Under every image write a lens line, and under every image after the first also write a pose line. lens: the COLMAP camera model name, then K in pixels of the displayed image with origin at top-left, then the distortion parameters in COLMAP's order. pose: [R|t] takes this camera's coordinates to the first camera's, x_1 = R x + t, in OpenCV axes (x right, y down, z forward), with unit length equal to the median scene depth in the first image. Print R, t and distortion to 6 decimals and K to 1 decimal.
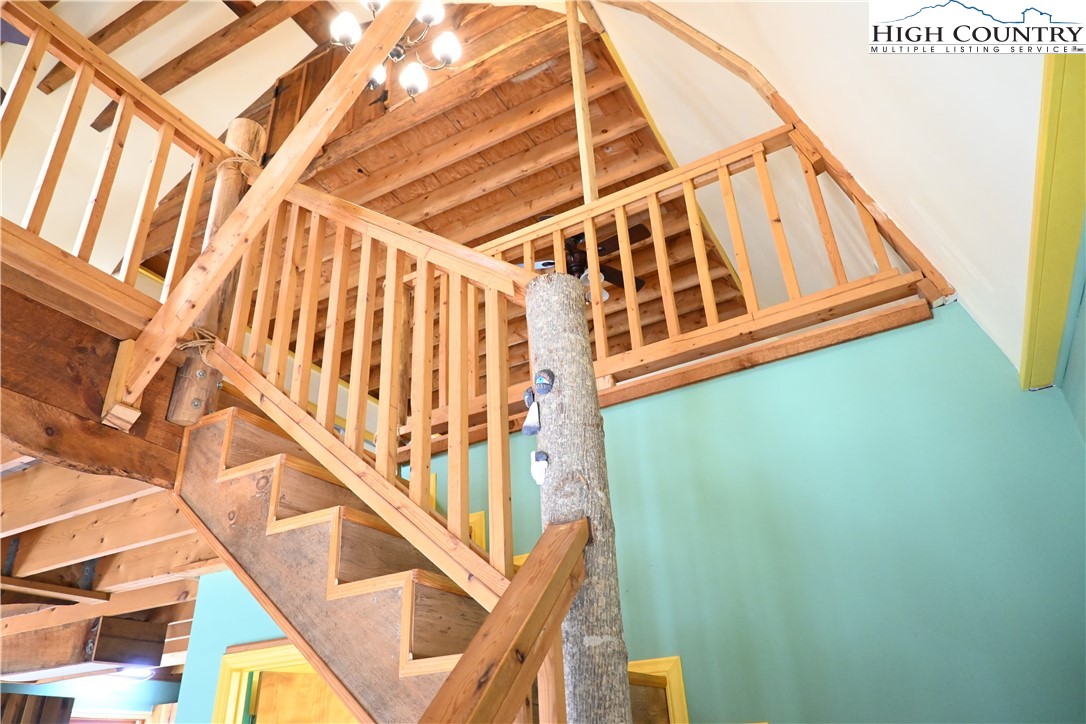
lens RADIAL K [[735.2, 0, 542.0], [0, 735.2, 363.3], [0, 0, 1]] dist [-0.002498, -0.001445]
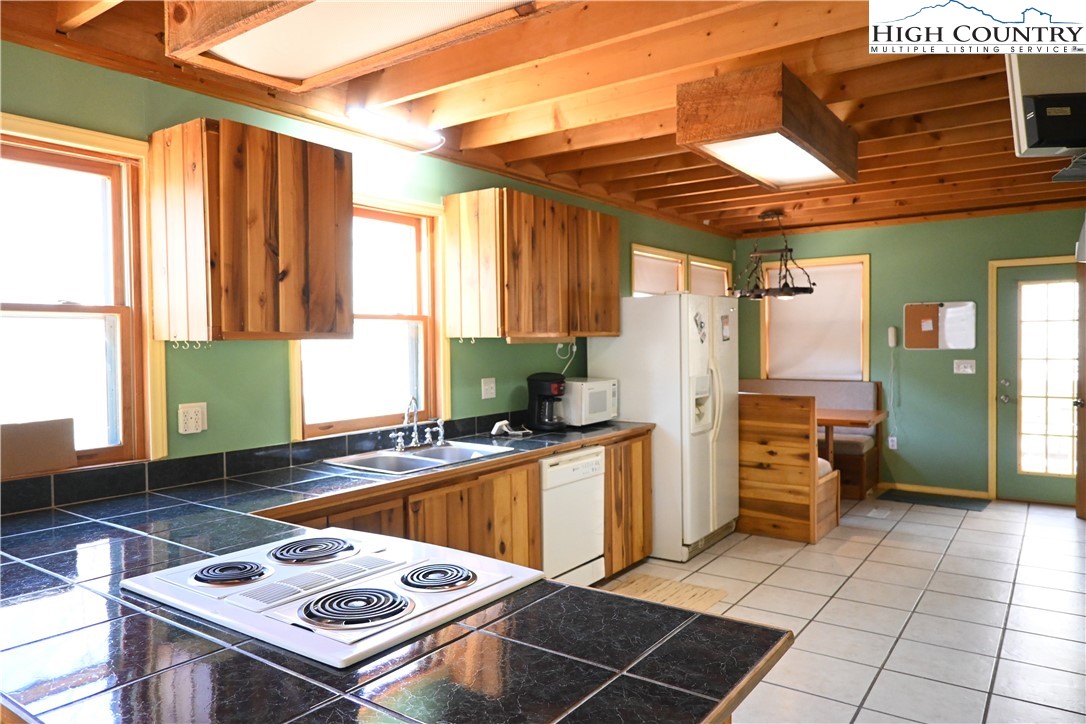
lens RADIAL K [[735.2, 0, 541.9], [0, 735.2, 364.2], [0, 0, 1]] dist [-0.002498, -0.001445]
pose [[0.991457, 0.043325, -0.123030, -0.460273], [0.026414, 0.856992, 0.514652, 0.341147], [0.127733, -0.513505, 0.848526, 0.518672]]
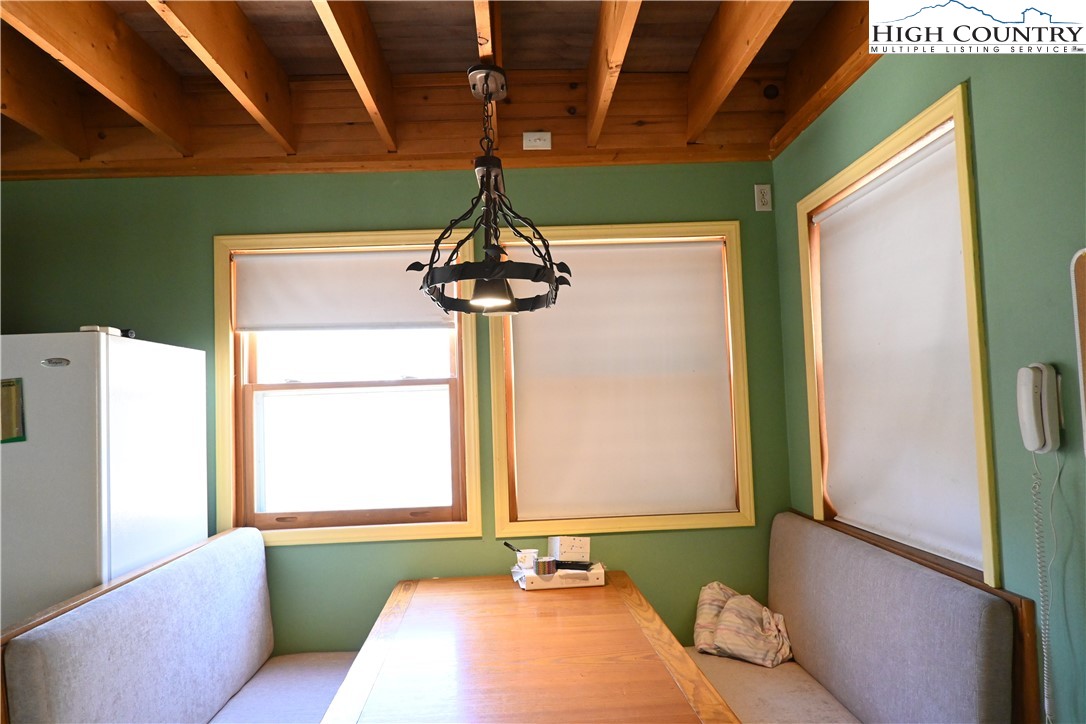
lens RADIAL K [[735.2, 0, 547.6], [0, 735.2, 358.9], [0, 0, 1]] dist [-0.002498, -0.001445]
pose [[0.503478, -0.027141, -0.863582, 0.132659], [0.428824, 0.875561, 0.222492, 0.816553], [0.750080, -0.482344, 0.452464, 1.445351]]
